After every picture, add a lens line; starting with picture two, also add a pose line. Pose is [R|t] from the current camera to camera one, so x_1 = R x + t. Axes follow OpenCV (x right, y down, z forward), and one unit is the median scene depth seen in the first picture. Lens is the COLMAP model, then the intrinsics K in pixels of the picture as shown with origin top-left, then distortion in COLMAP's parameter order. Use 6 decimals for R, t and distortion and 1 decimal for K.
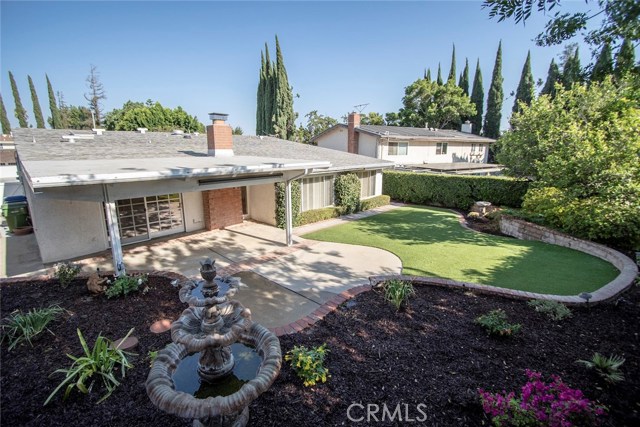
lens RADIAL K [[271.1, 0, 320.0], [0, 271.1, 213.5], [0, 0, 1]] dist [-0.017069, 0.000166]
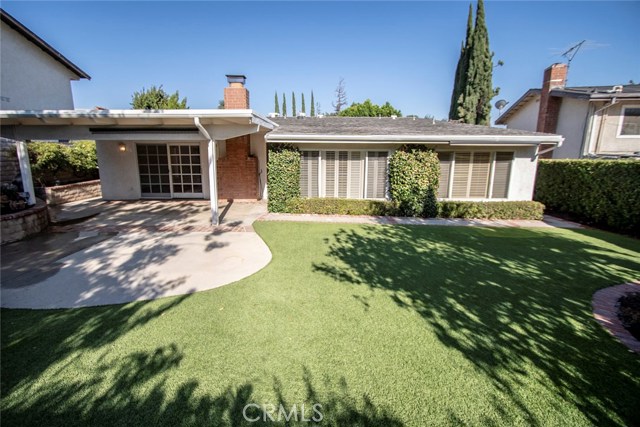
lens RADIAL K [[282.9, 0, 312.5], [0, 282.9, 208.8], [0, 0, 1]] dist [-0.016191, 0.000906]
pose [[0.683712, 0.149251, -0.714326, 0.358351], [-0.169816, 0.984530, 0.043169, -0.004700], [0.709719, 0.091788, 0.698480, 0.348218]]
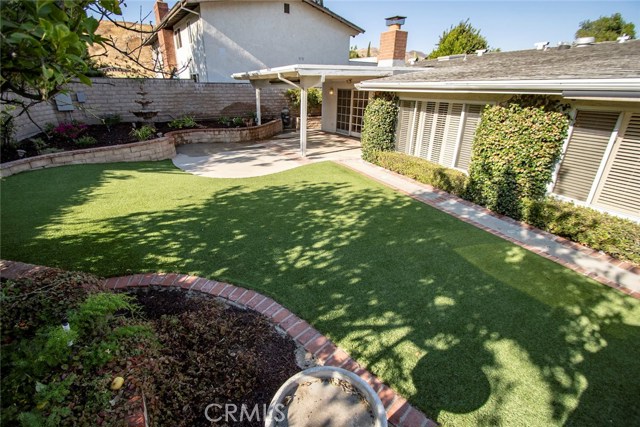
lens RADIAL K [[282.9, 0, 312.5], [0, 282.9, 208.8], [0, 0, 1]] dist [-0.016191, 0.000906]
pose [[-0.314607, 0.370835, -0.873787, 0.500464], [-0.225497, 0.864979, 0.448287, -0.112522], [0.922049, 0.338071, -0.188506, 0.729513]]
